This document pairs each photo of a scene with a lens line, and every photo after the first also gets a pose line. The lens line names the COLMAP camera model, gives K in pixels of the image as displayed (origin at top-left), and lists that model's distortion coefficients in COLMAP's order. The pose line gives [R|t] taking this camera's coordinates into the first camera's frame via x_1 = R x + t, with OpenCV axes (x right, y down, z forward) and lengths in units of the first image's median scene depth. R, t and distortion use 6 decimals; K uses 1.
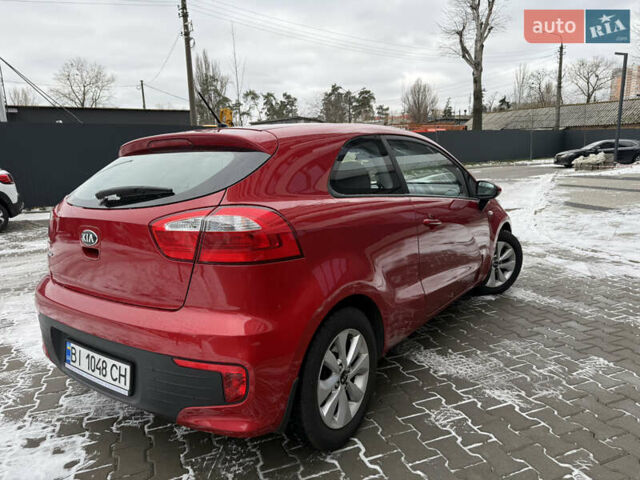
lens RADIAL K [[436.3, 0, 323.3], [0, 436.3, 239.4], [0, 0, 1]] dist [0.040096, -0.059765]
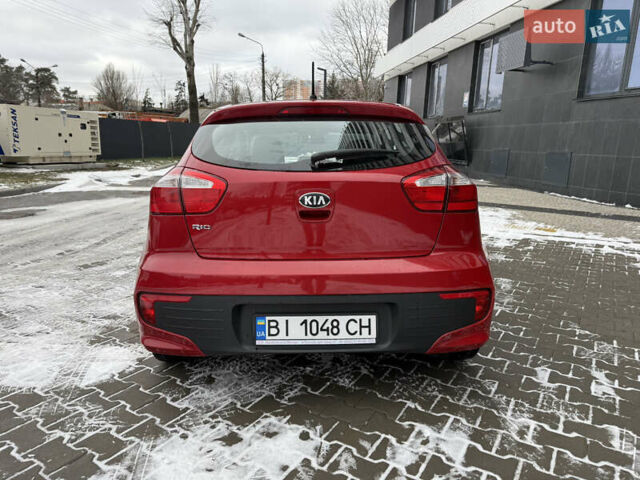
lens RADIAL K [[436.3, 0, 323.3], [0, 436.3, 239.4], [0, 0, 1]] dist [0.040096, -0.059765]
pose [[0.808495, -0.079447, 0.583116, -1.076969], [0.071416, 0.996768, 0.036786, 0.049018], [-0.584154, 0.011902, 0.811556, 0.183812]]
